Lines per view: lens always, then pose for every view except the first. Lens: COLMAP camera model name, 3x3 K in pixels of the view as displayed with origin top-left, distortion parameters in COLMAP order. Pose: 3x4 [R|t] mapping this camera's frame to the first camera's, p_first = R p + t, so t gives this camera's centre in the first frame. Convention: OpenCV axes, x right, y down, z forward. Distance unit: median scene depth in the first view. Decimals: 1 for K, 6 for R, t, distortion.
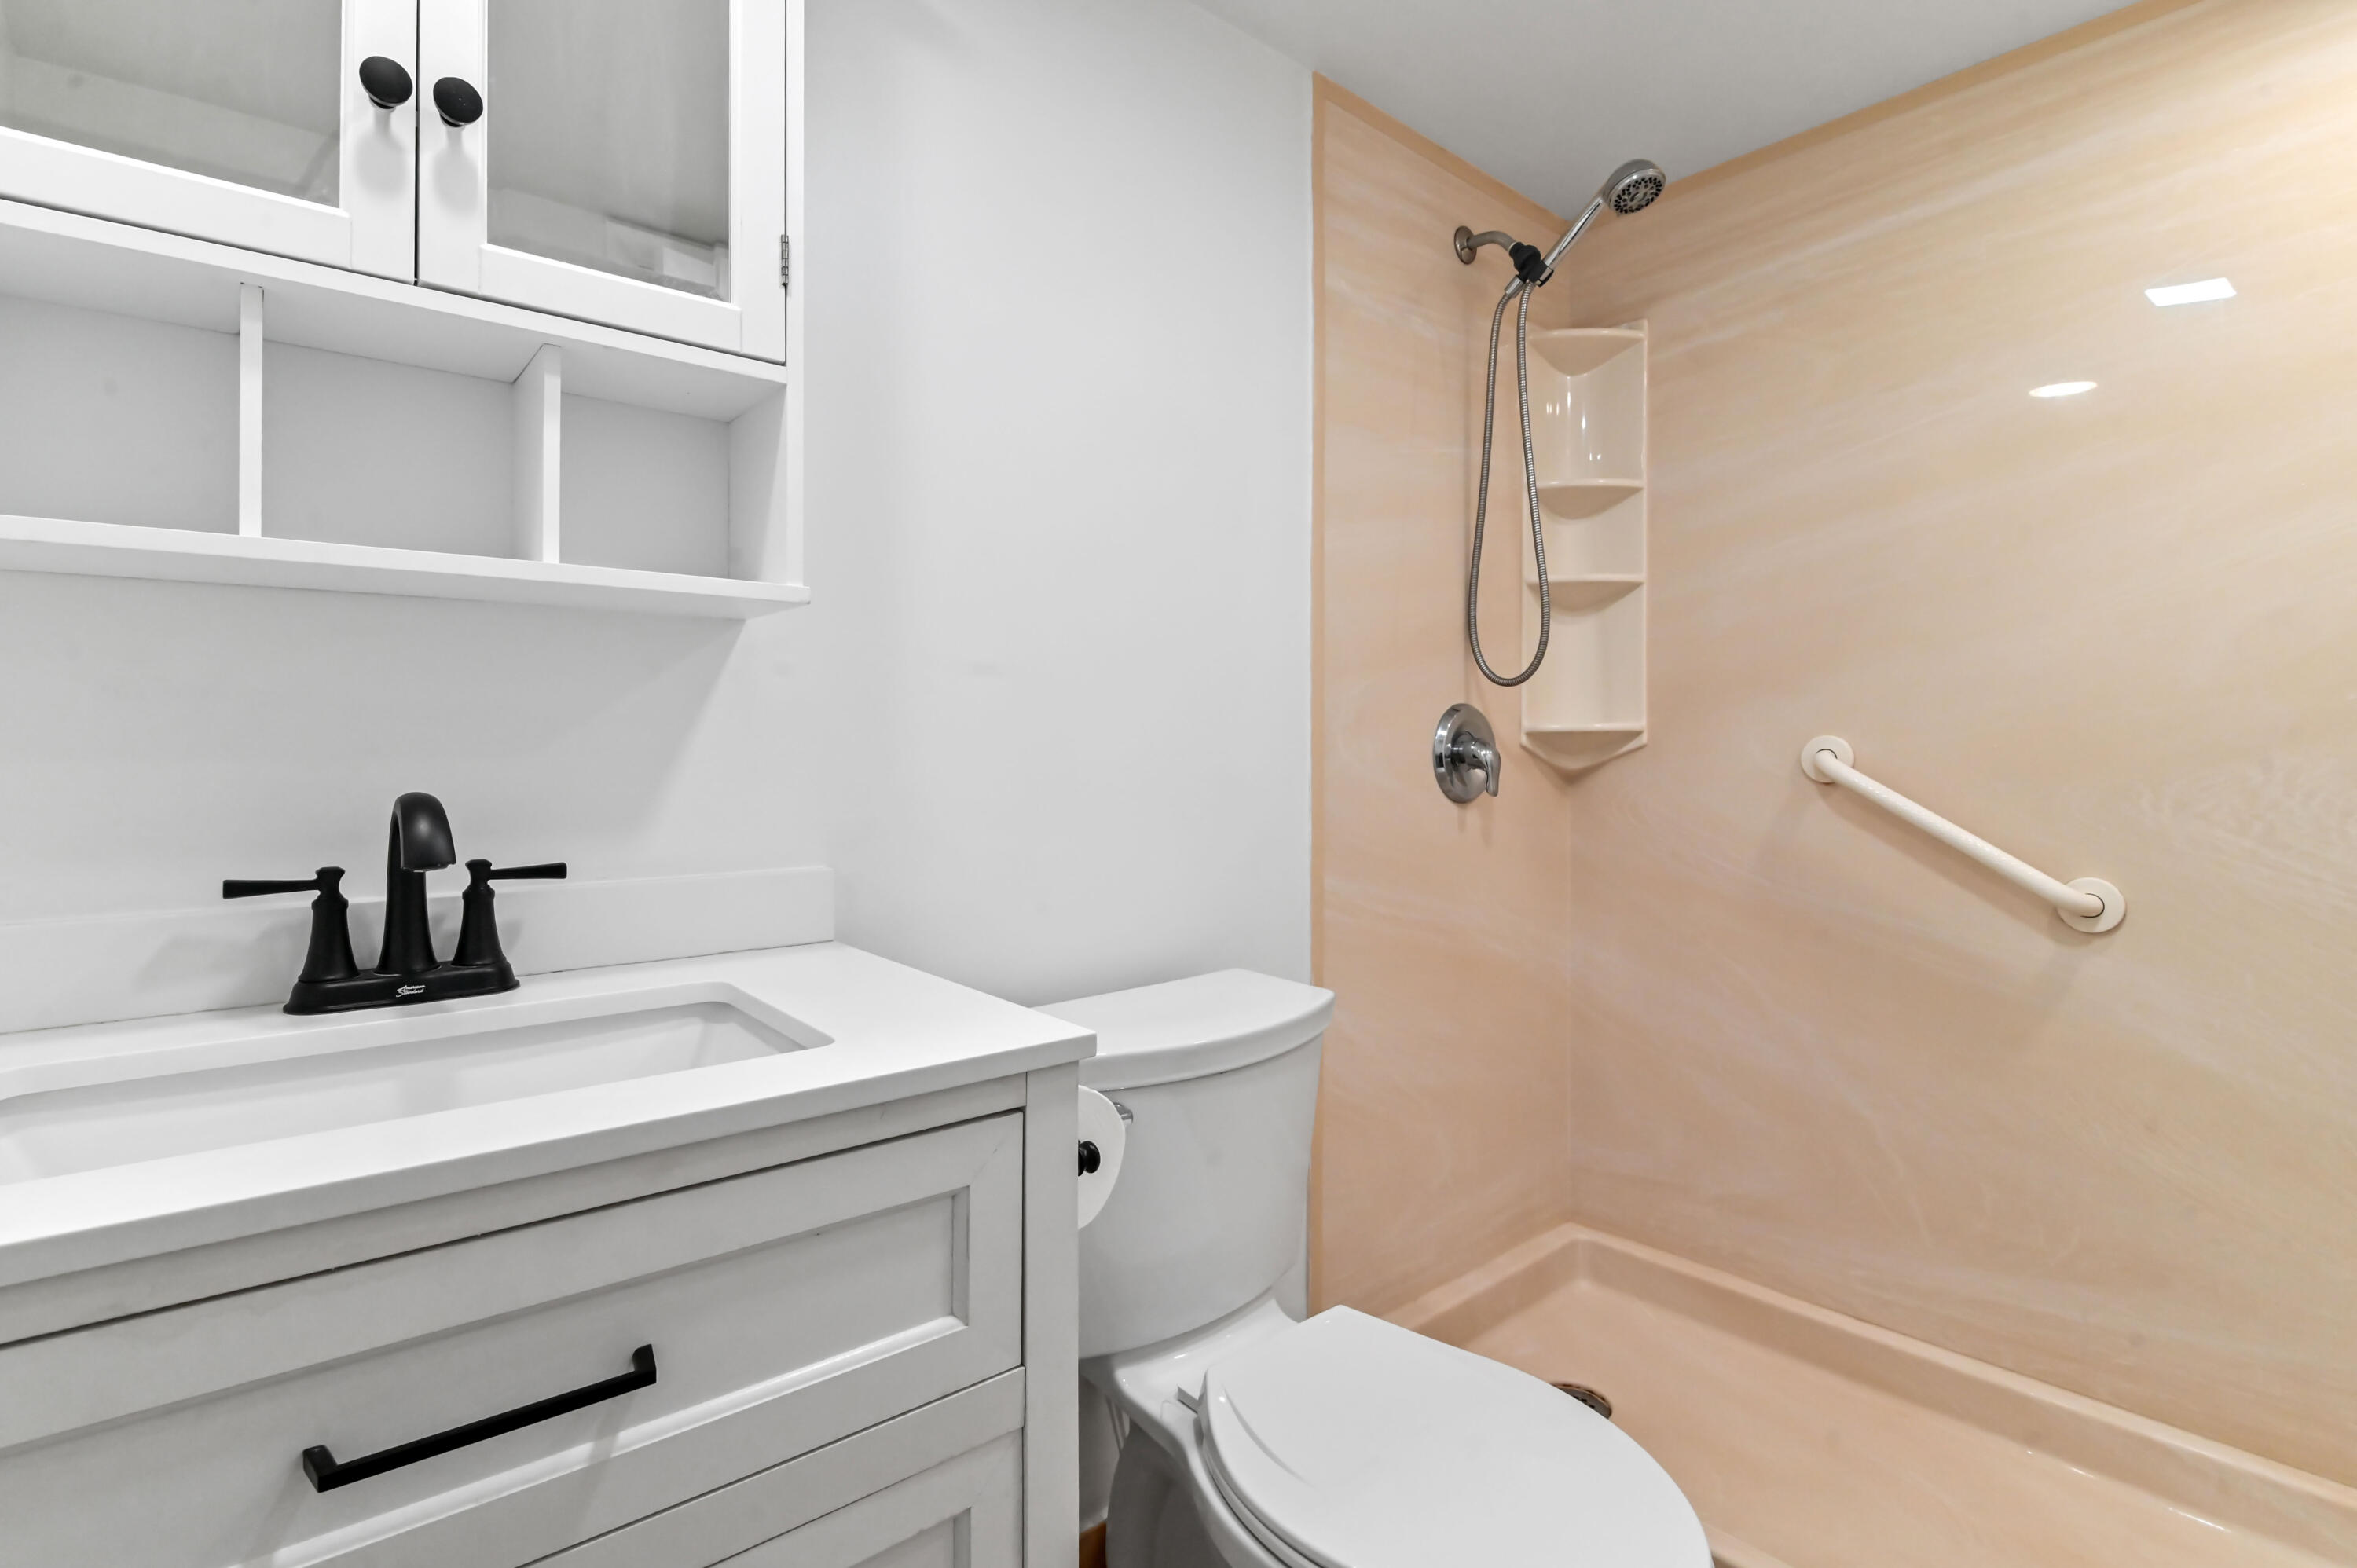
lens RADIAL K [[1106.8, 0, 1166.2], [0, 1106.8, 762.4], [0, 0, 1]] dist [-0.020032, -0.000445]
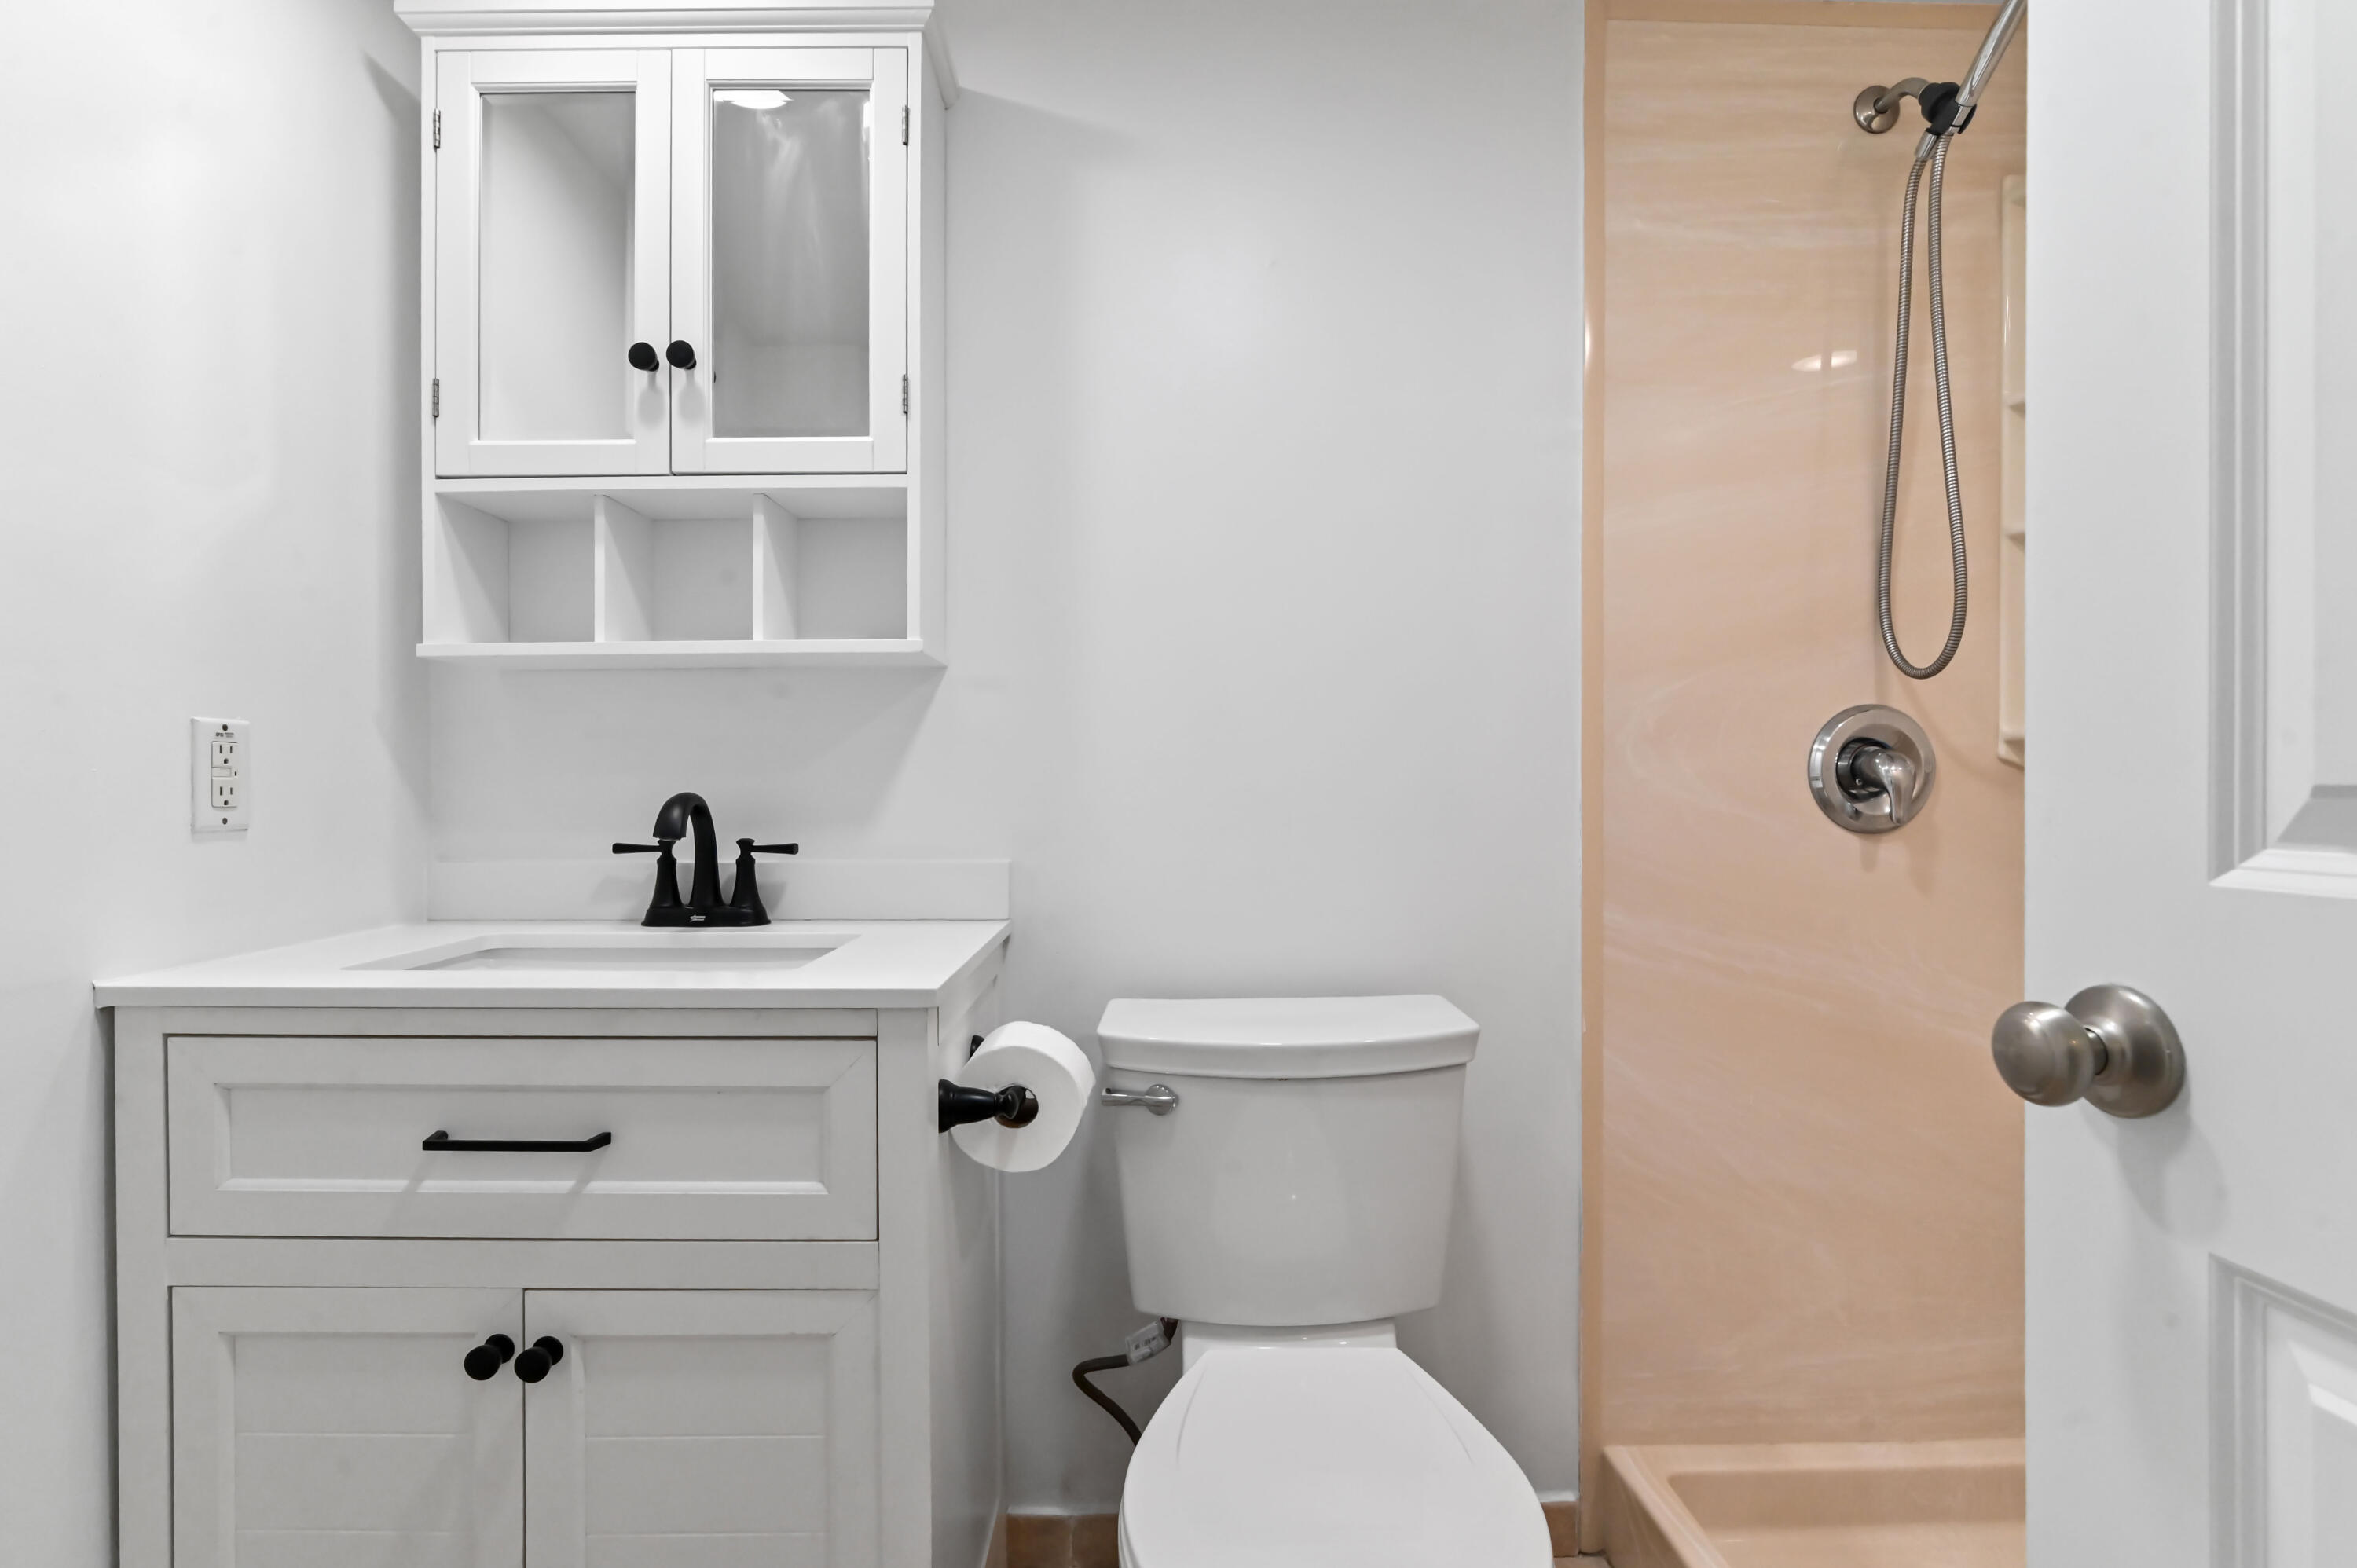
lens RADIAL K [[1142.8, 0, 1178.5], [0, 1142.8, 784.0], [0, 0, 1]] dist [-0.013616, -0.000303]
pose [[0.768523, -0.000847, -0.639822, 0.798646], [-0.004978, 0.999961, -0.007302, 0.020931], [0.639803, 0.008797, 0.768488, 0.163474]]
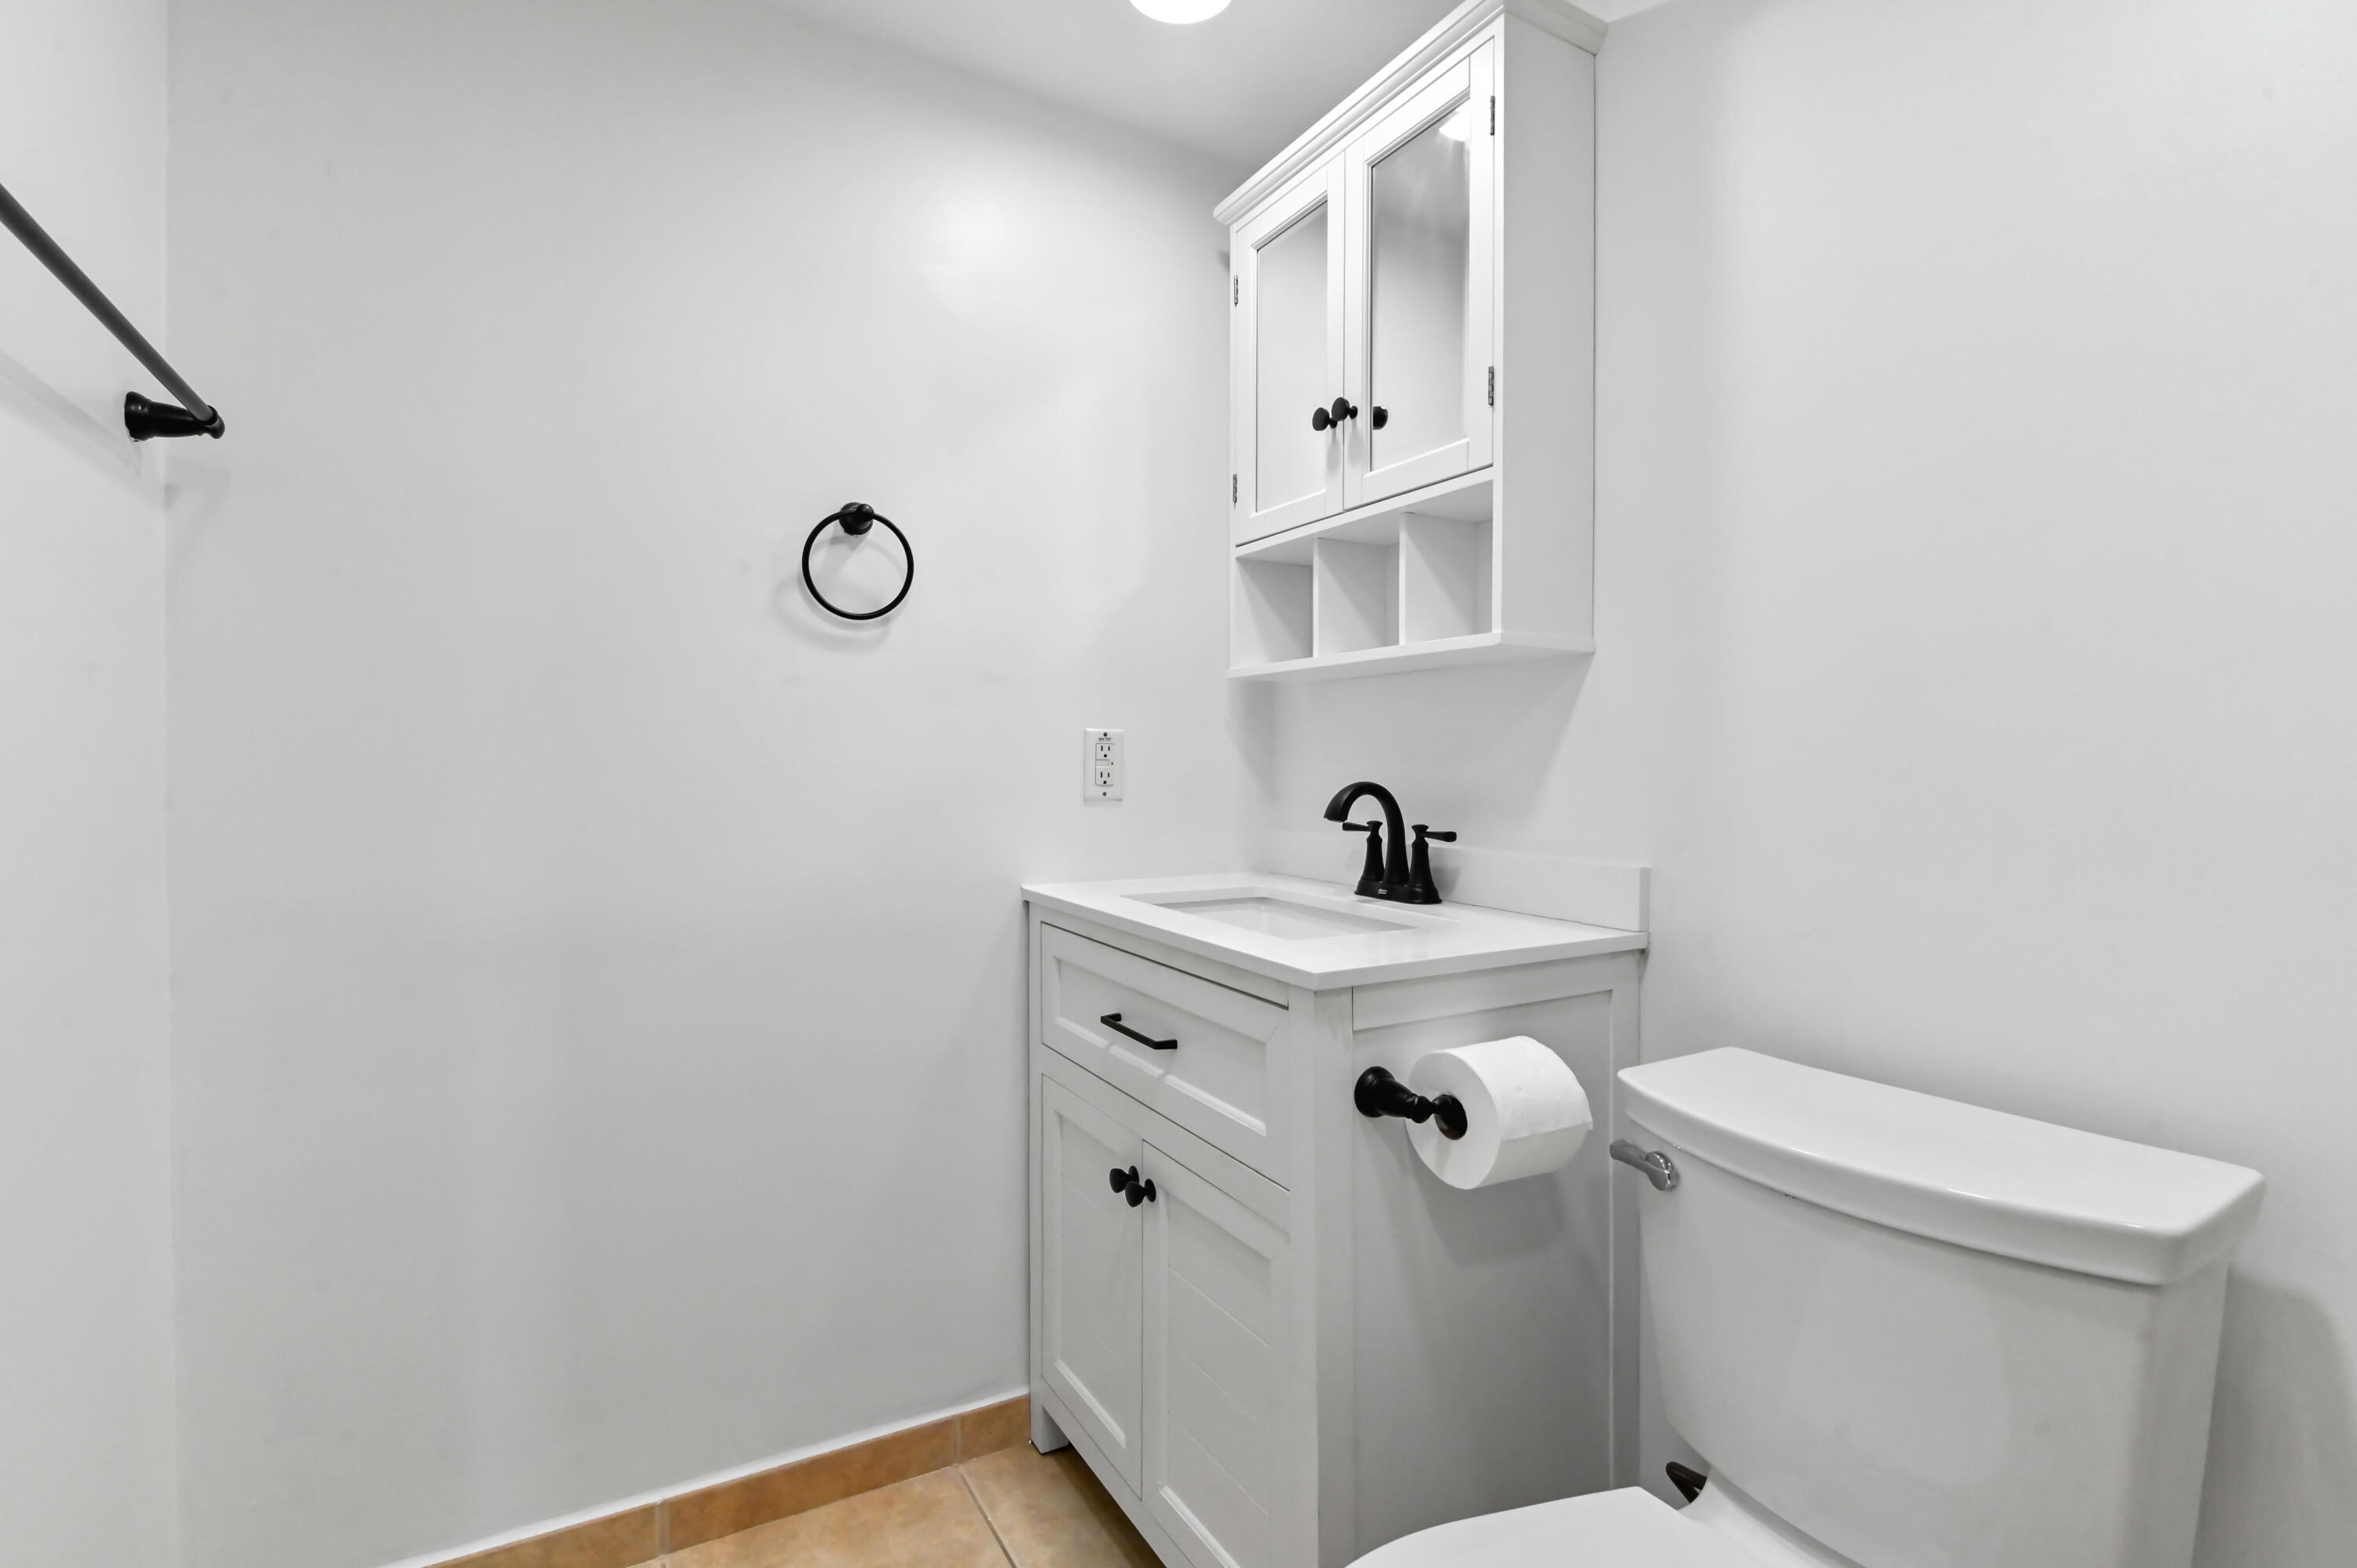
lens RADIAL K [[1106.8, 0, 1166.2], [0, 1106.8, 762.4], [0, 0, 1]] dist [-0.020032, -0.000445]
pose [[-0.190507, 0.000368, -0.981686, 1.046303], [-0.016525, 0.999857, 0.003581, -0.004675], [0.981547, 0.016904, -0.190473, 0.894463]]
